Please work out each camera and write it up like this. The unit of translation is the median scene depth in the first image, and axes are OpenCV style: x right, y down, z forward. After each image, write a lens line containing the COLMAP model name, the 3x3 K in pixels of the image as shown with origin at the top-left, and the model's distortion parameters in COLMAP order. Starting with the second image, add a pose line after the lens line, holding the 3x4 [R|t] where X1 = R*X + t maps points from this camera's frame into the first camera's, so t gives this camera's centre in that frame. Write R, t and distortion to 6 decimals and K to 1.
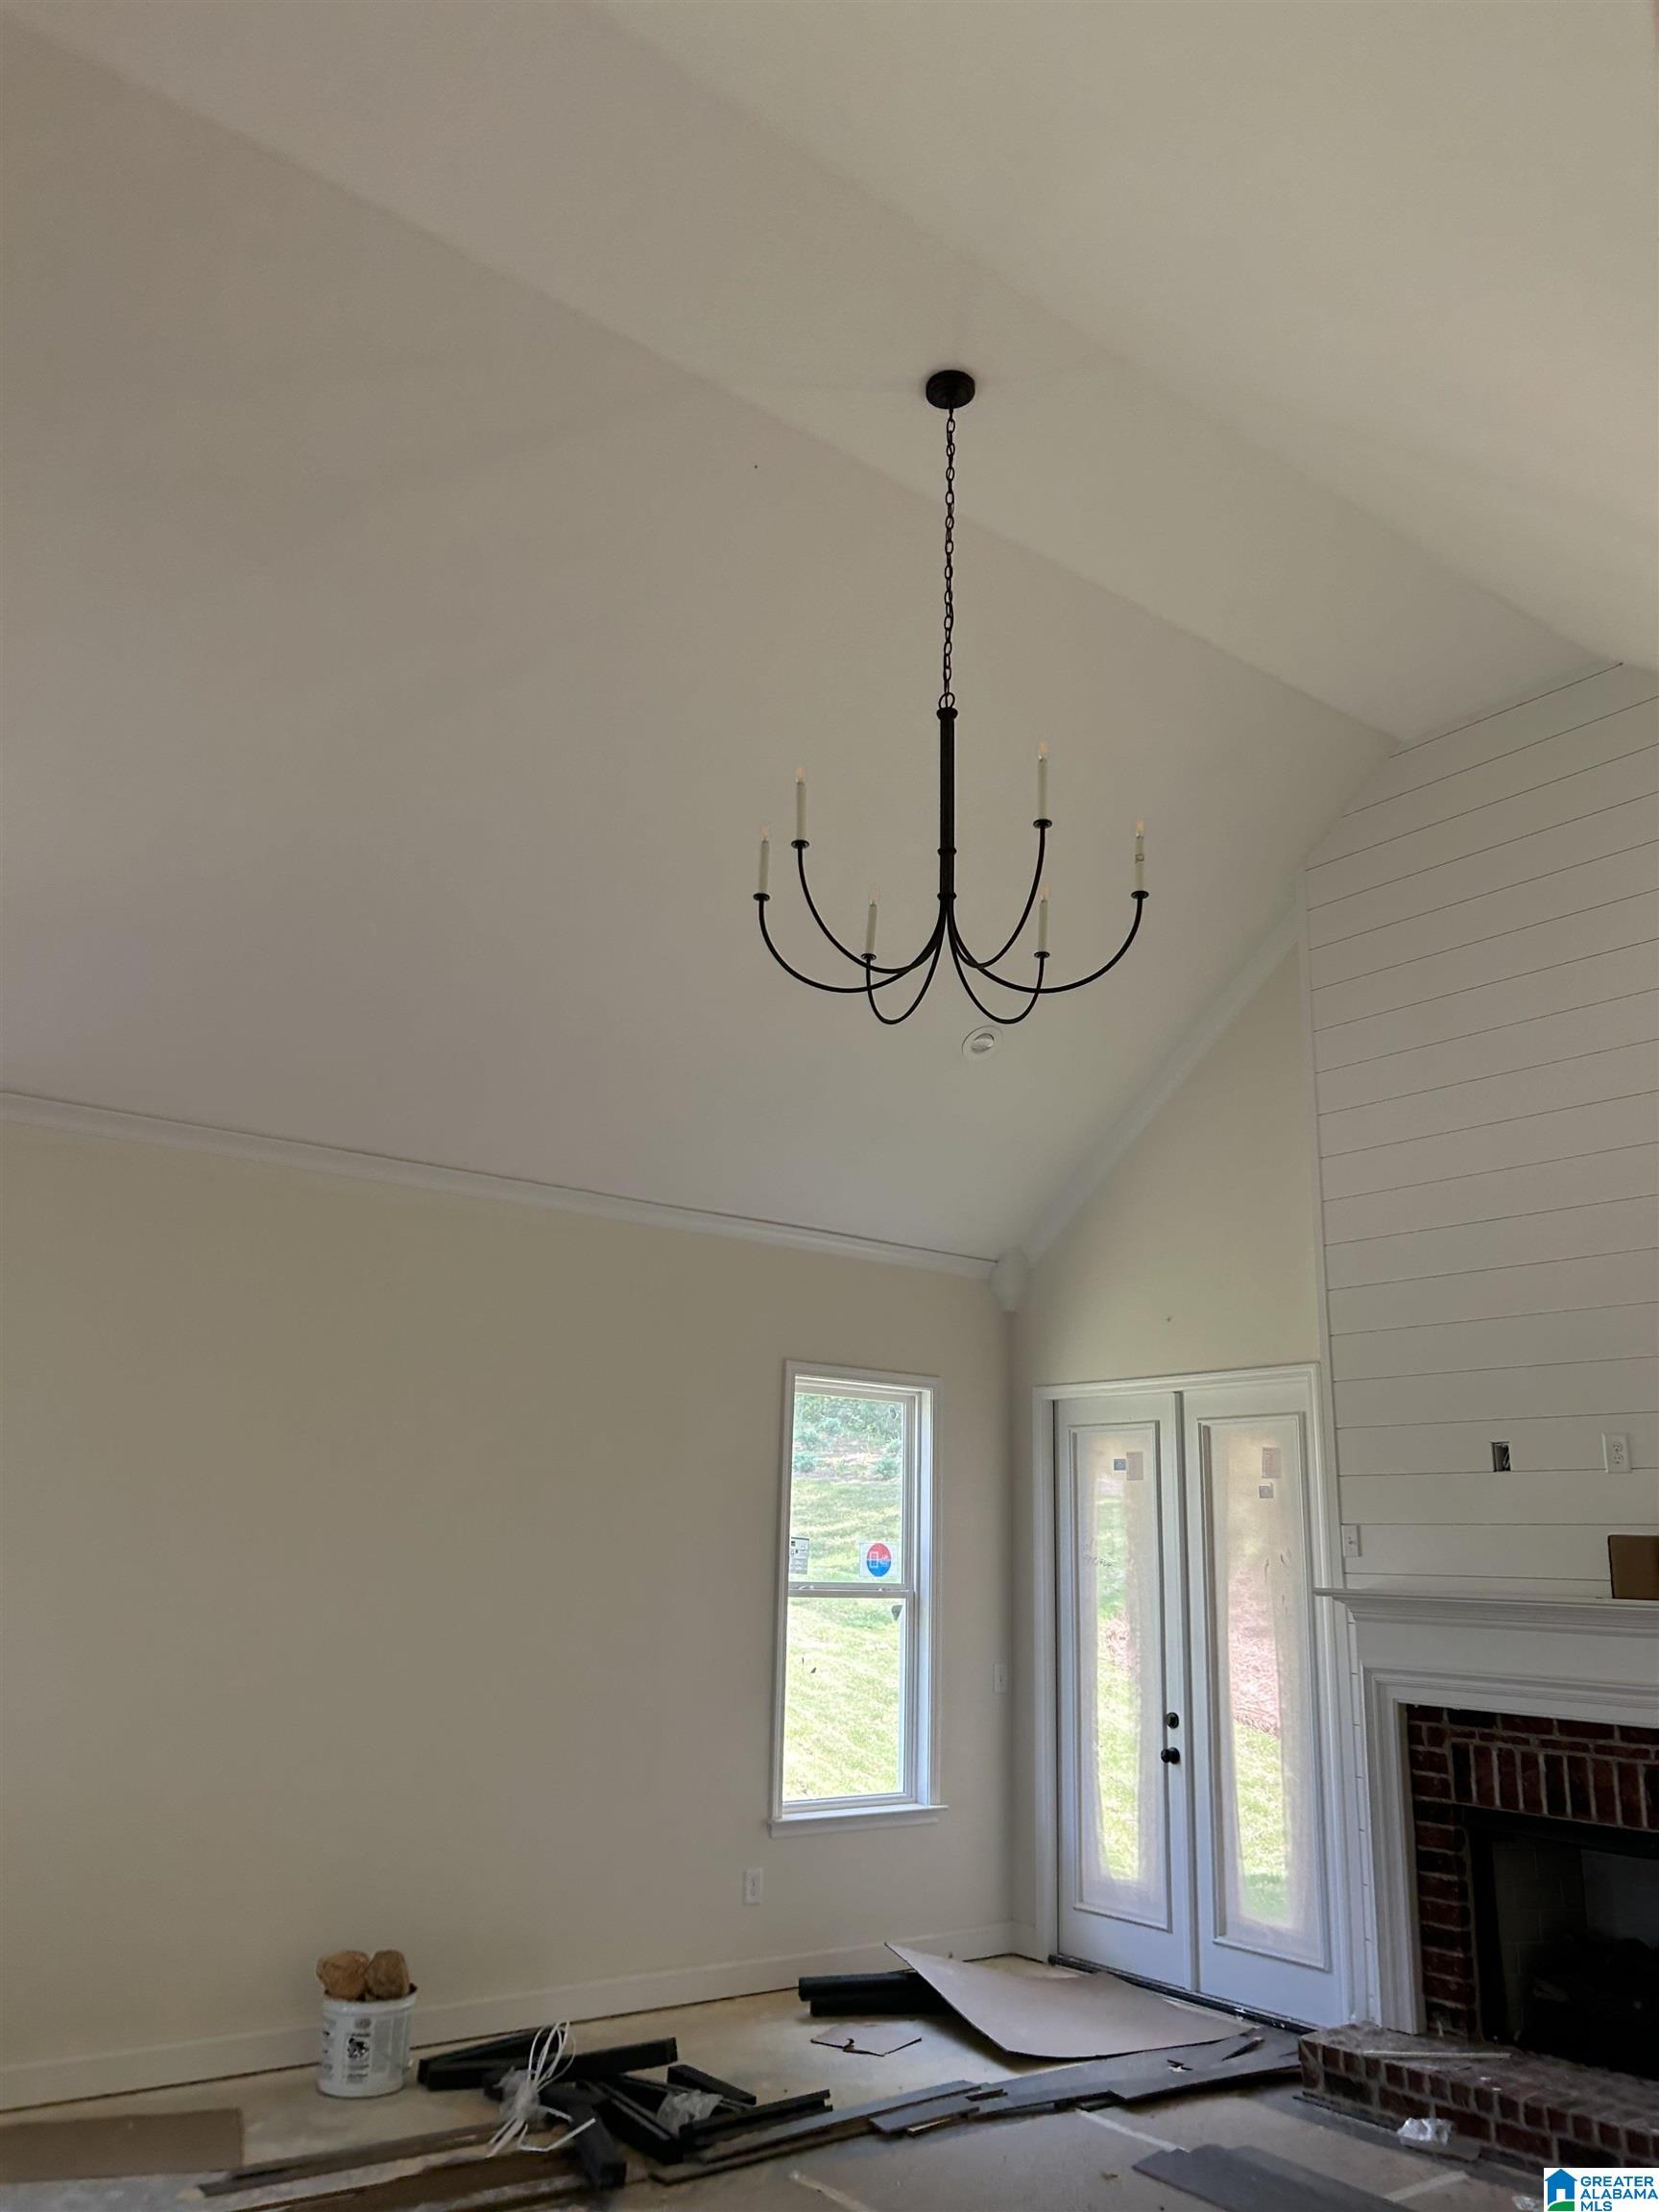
lens RADIAL K [[1687.7, 0, 829.5], [0, 1687.7, 1106.0], [0, 0, 1]] dist [0.053326, -0.055929]
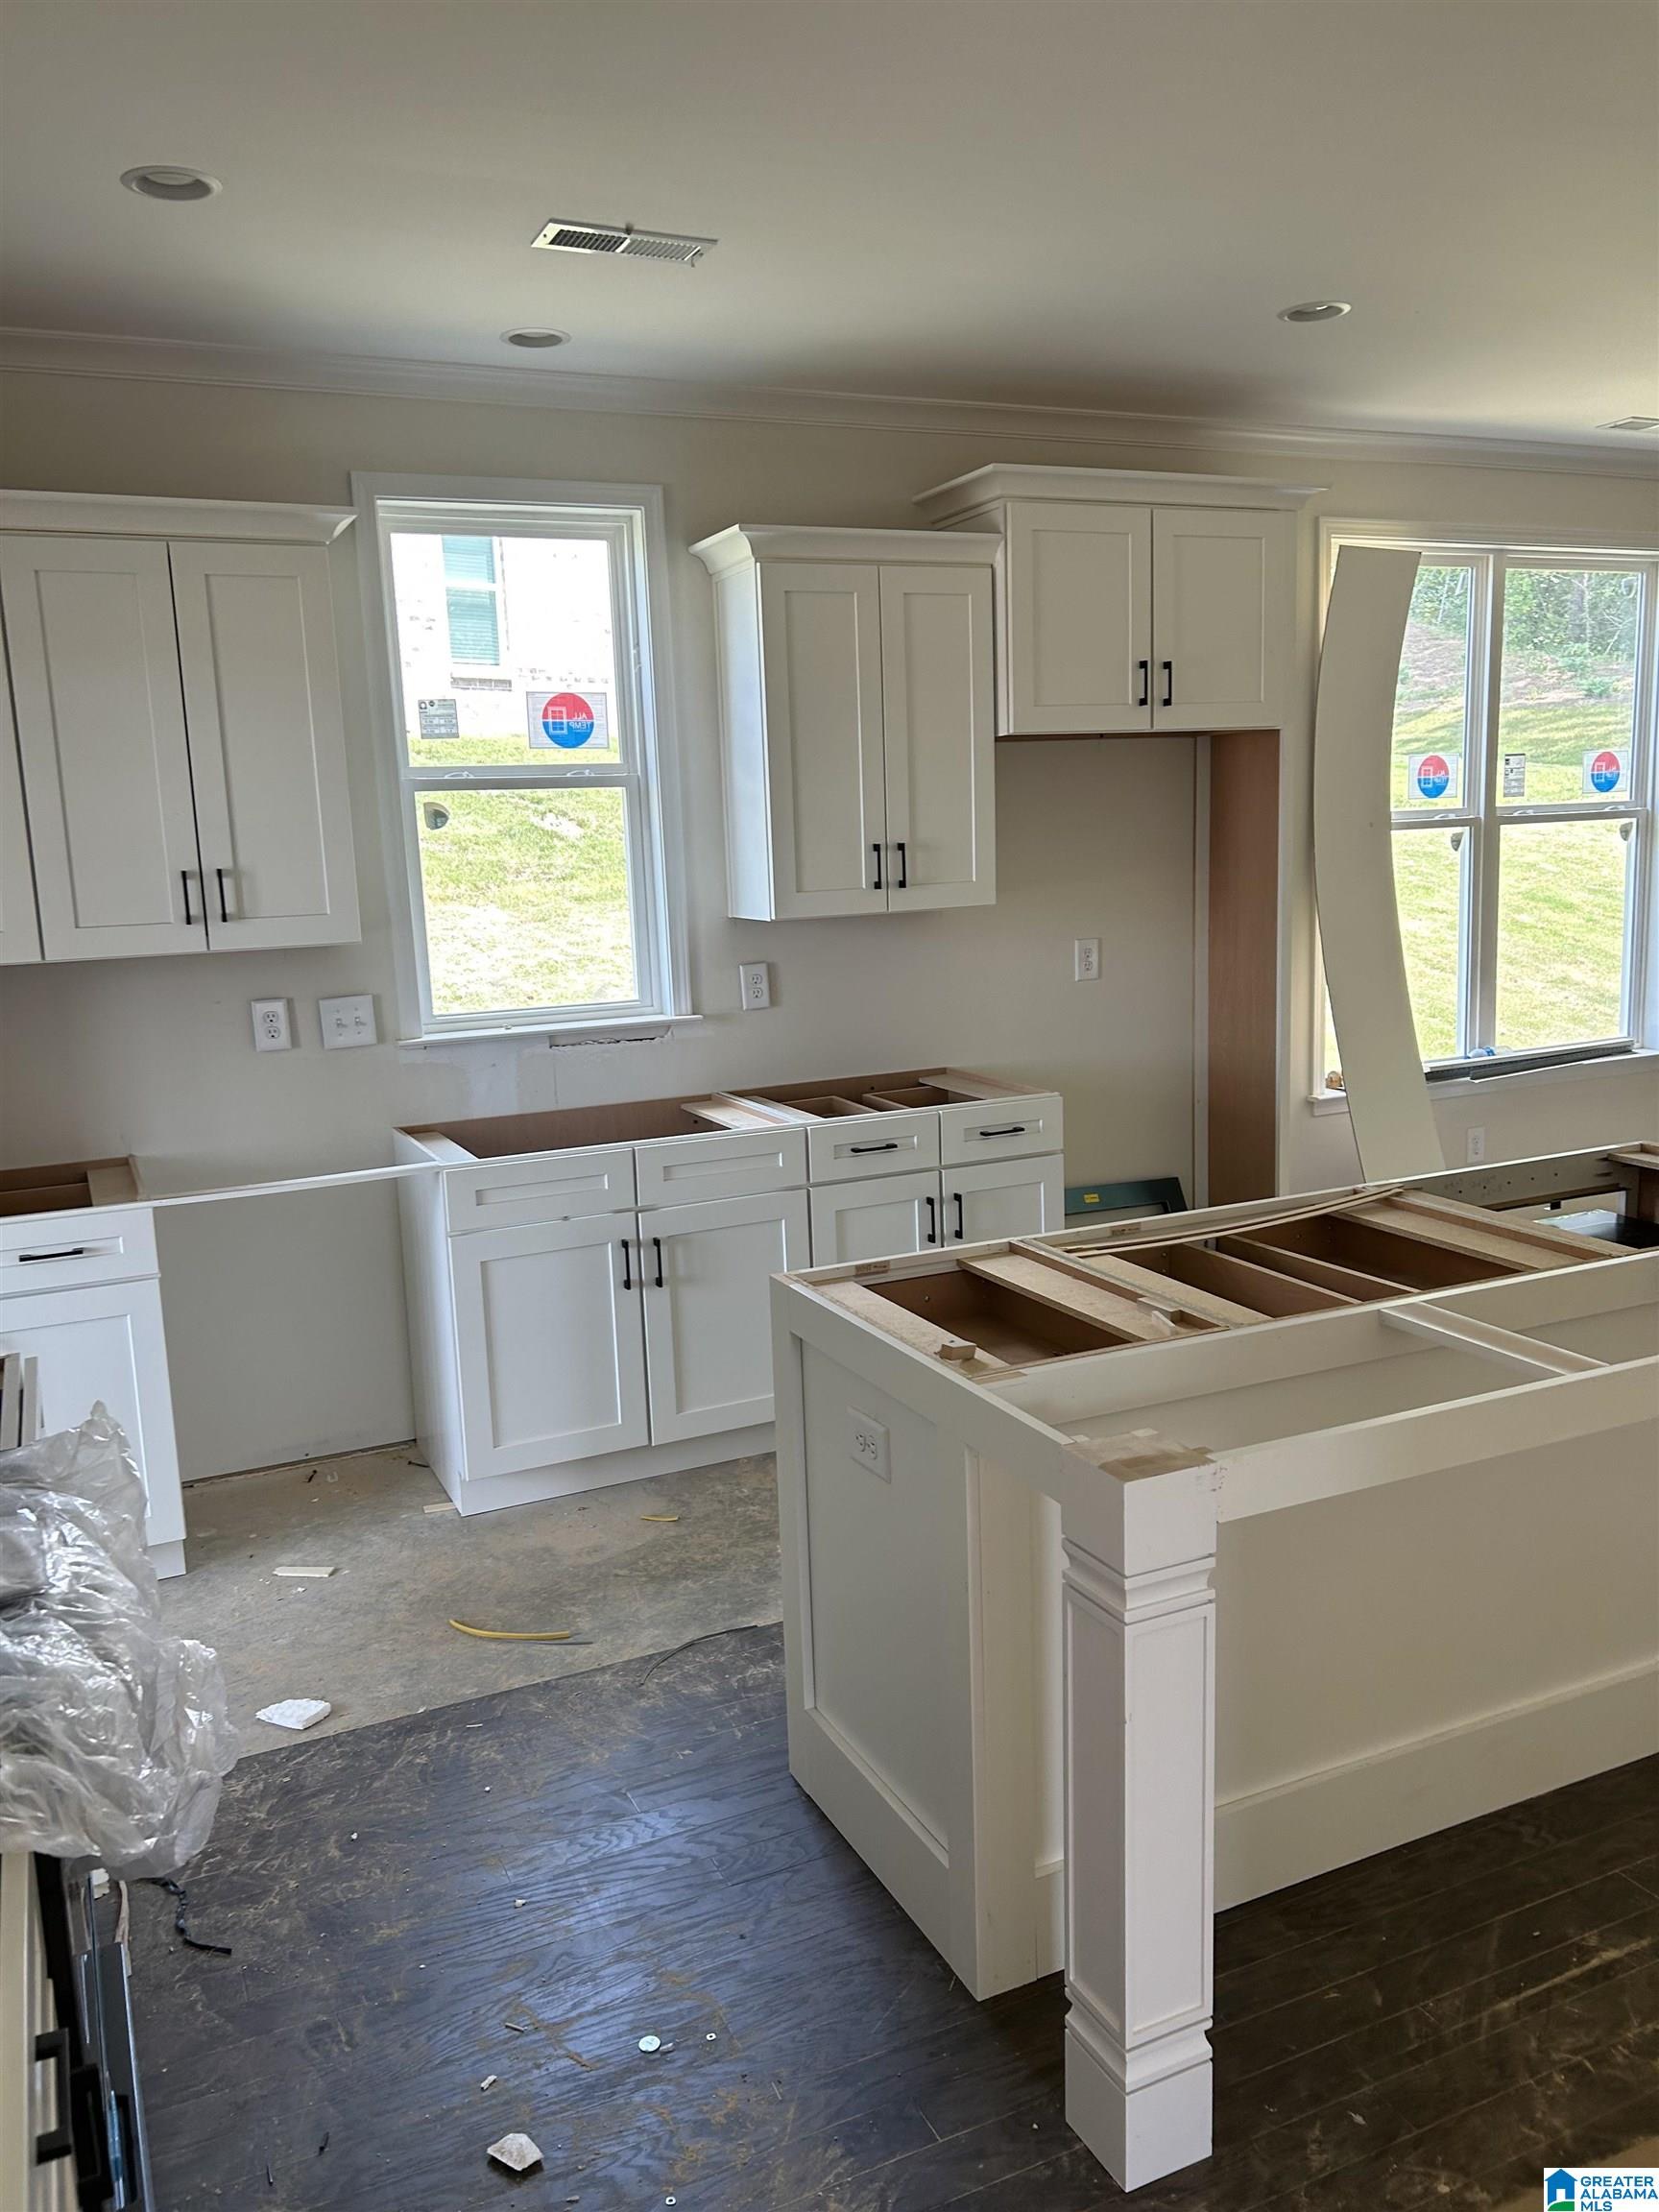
lens RADIAL K [[1687.7, 0, 829.5], [0, 1687.7, 1106.0], [0, 0, 1]] dist [0.053326, -0.055929]
pose [[0.975018, -0.022547, -0.220977, -1.125050], [0.113077, 0.906662, 0.406420, -0.136677], [0.191188, -0.421254, 0.886562, -0.432456]]
